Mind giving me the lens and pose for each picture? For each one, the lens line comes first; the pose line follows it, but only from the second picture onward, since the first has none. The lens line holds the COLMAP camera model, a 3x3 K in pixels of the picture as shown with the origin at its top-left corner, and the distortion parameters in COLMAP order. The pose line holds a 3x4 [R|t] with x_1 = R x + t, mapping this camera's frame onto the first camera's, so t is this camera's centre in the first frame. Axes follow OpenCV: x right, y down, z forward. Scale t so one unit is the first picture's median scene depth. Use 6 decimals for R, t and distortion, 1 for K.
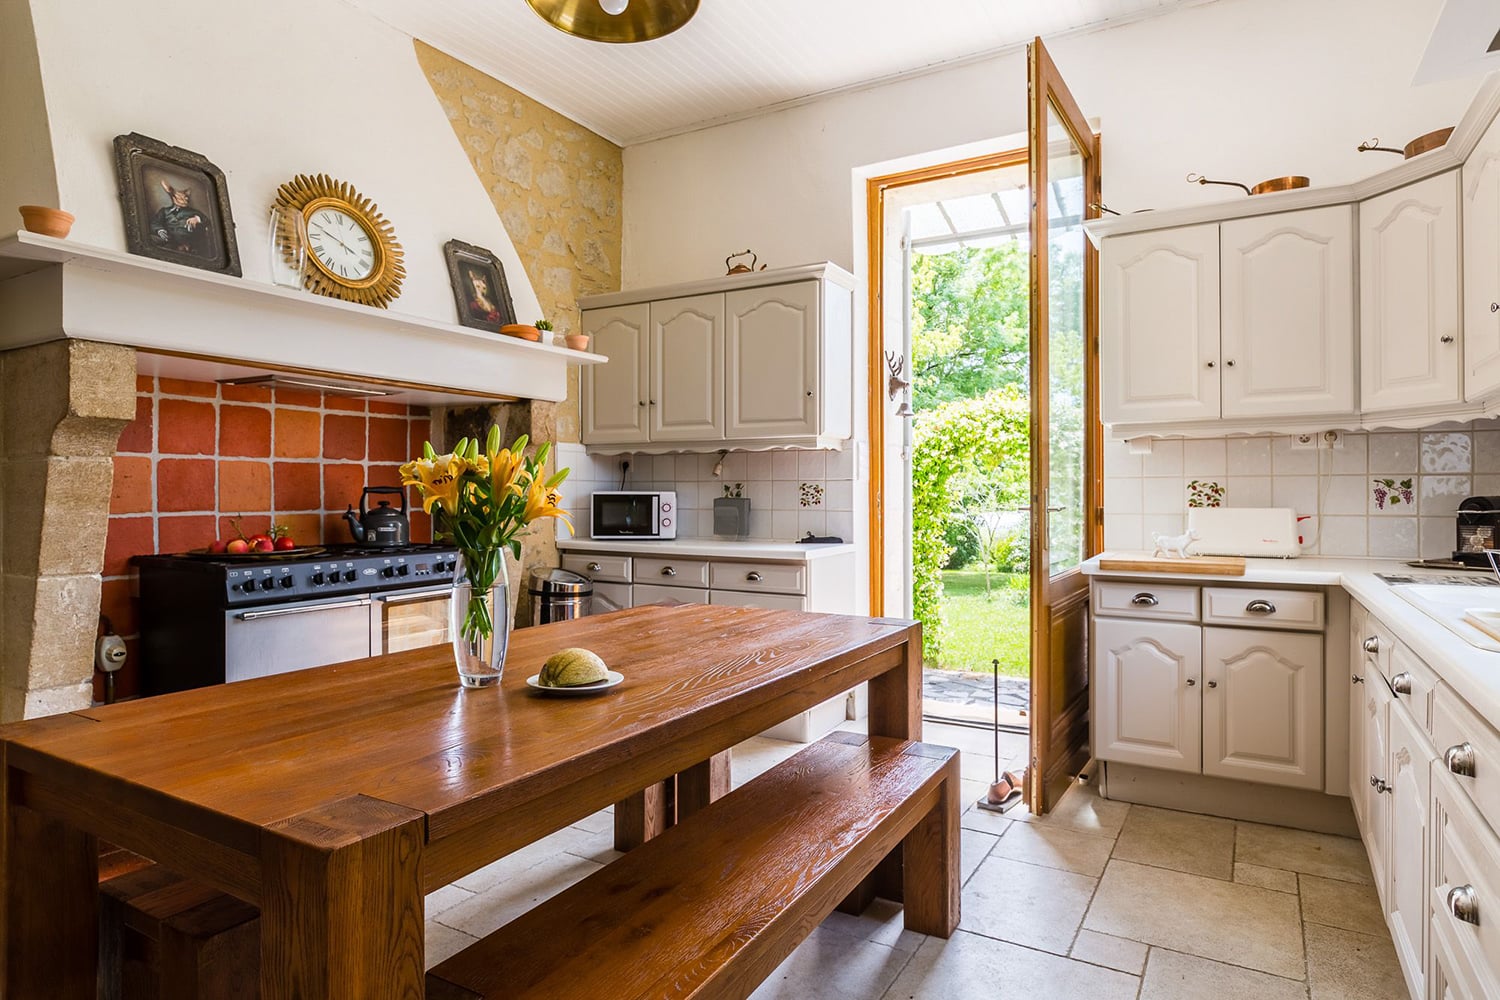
lens RADIAL K [[839.3, 0, 759.4], [0, 839.3, 494.8], [0, 0, 1]] dist [0.003859, 0.000704]
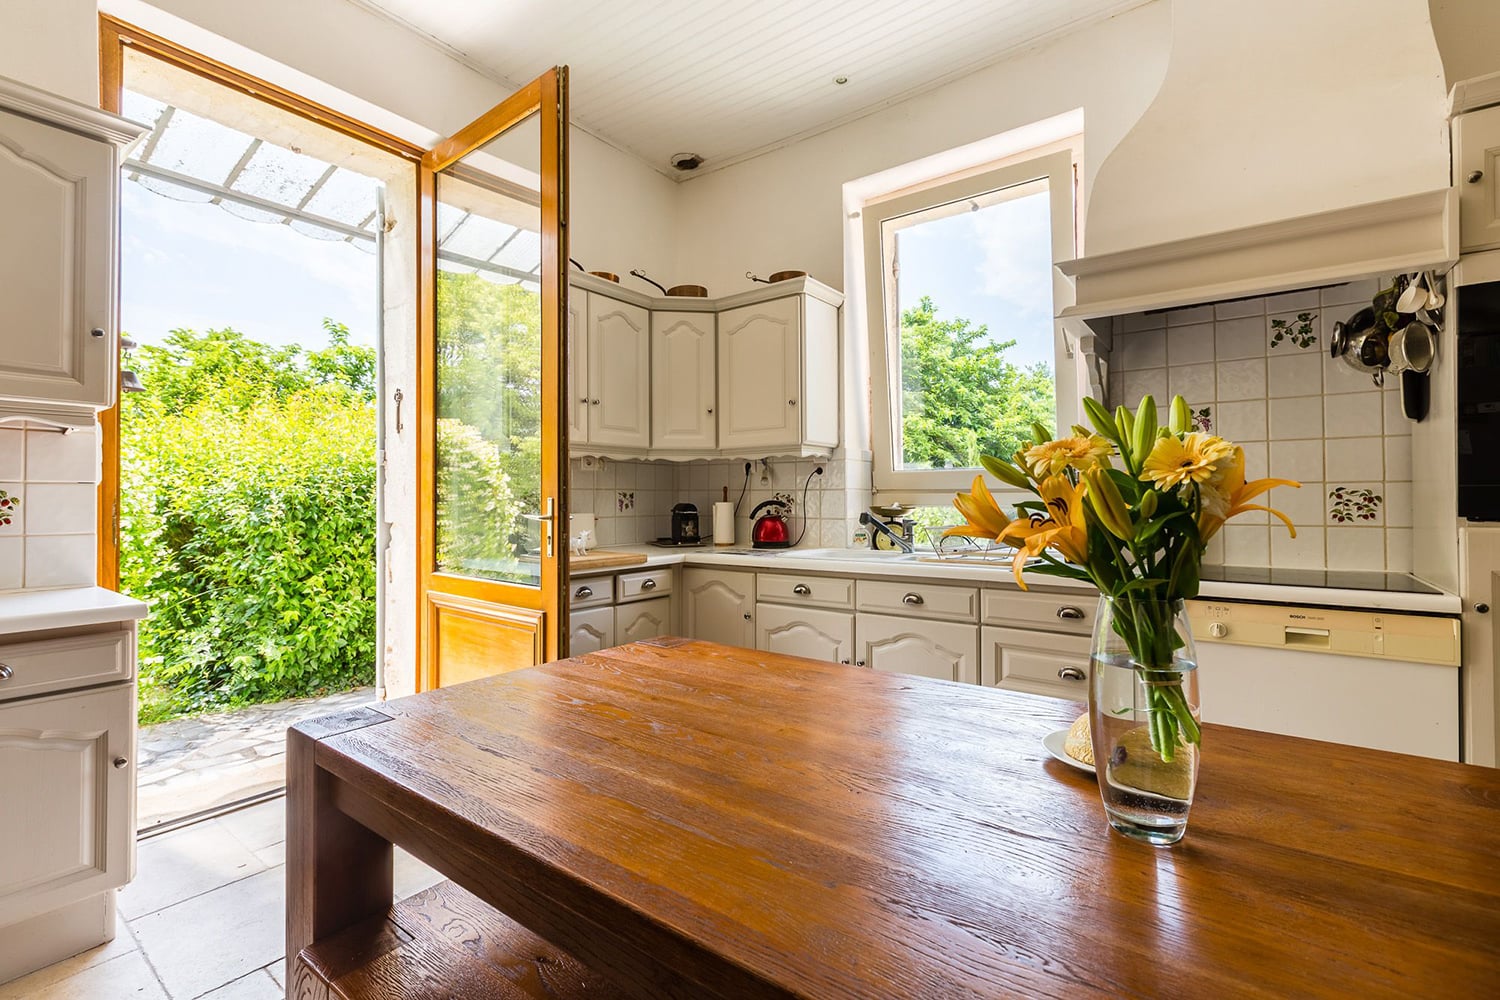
lens RADIAL K [[680.1, 0, 751.5], [0, 680.1, 489.4], [0, 0, 1]] dist [0.000589, -0.000192]
pose [[0.110549, 0.014094, 0.993771, -0.464619], [0.004601, 0.999881, -0.014693, -0.004898], [-0.993860, 0.006197, 0.110471, 0.652017]]
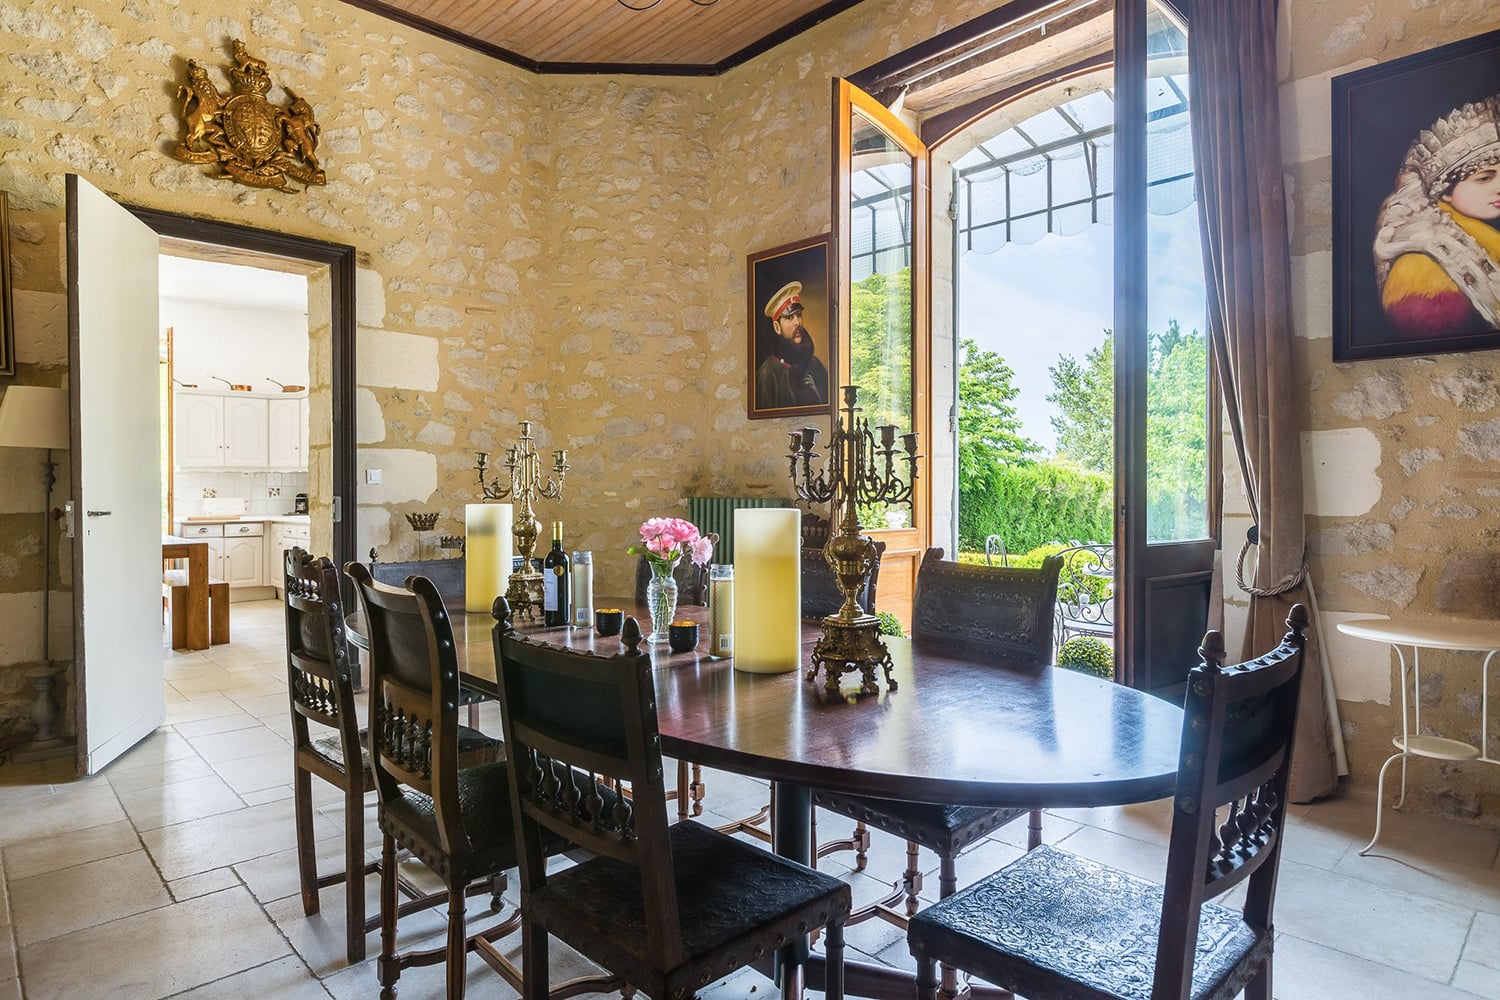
lens RADIAL K [[839.3, 0, 756.4], [0, 839.3, 491.2], [0, 0, 1]] dist [0.003859, 0.000704]
pose [[0.270377, 0.000786, 0.962754, -1.734464], [0.001715, 0.999998, -0.001298, -0.000359], [-0.962753, 0.002003, 0.270375, -1.530181]]
